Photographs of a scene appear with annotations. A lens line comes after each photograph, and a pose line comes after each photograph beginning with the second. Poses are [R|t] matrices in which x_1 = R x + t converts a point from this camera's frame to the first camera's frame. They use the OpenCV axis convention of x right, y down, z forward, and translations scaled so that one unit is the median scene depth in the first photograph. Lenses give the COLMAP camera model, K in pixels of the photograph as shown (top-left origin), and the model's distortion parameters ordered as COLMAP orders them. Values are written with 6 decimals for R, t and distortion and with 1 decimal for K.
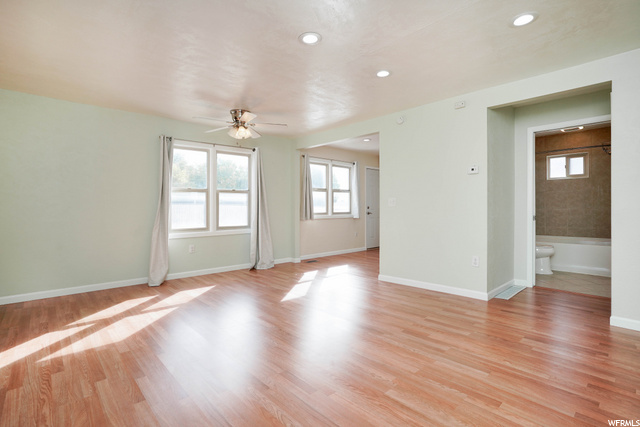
lens RADIAL K [[311.9, 0, 316.9], [0, 311.9, 207.4], [0, 0, 1]] dist [-0.061265, 0.031899]
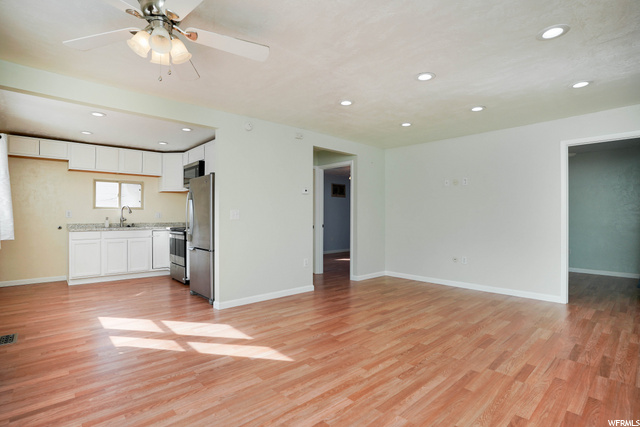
lens RADIAL K [[316.9, 0, 318.0], [0, 316.9, 213.2], [0, 0, 1]] dist [-0.076525, 0.030392]
pose [[0.002088, 0.017047, 0.999853, -0.881130], [-0.001366, 0.999854, -0.017044, -0.008987], [-0.999997, -0.001330, 0.002111, 1.041180]]
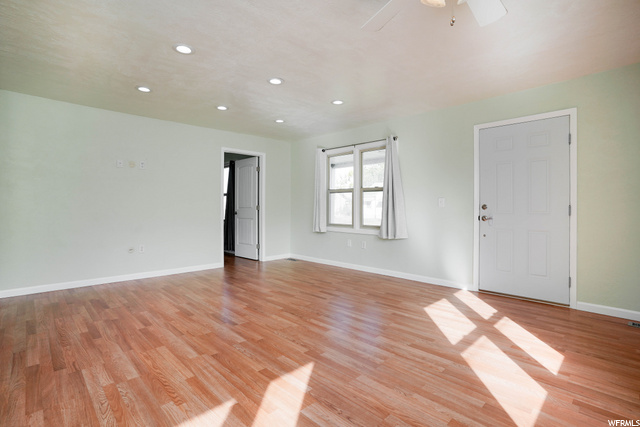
lens RADIAL K [[311.9, 0, 316.9], [0, 311.9, 207.4], [0, 0, 1]] dist [-0.061265, 0.031899]
pose [[-0.999531, 0.003128, -0.030458, -0.118713], [0.003095, 0.999995, 0.001133, 0.003941], [0.030462, 0.001038, -0.999535, 1.753223]]
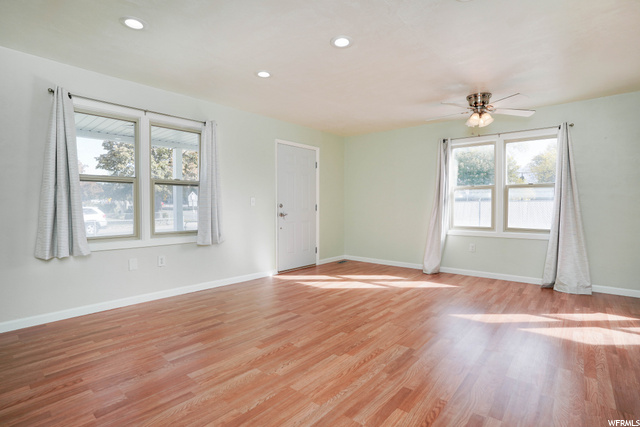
lens RADIAL K [[316.9, 0, 318.0], [0, 316.9, 213.2], [0, 0, 1]] dist [-0.076525, 0.030392]
pose [[0.123080, 0.031075, -0.991910, 0.753558], [-0.002044, 0.999515, 0.031060, -0.005964], [0.992395, -0.001795, 0.123083, 0.590484]]
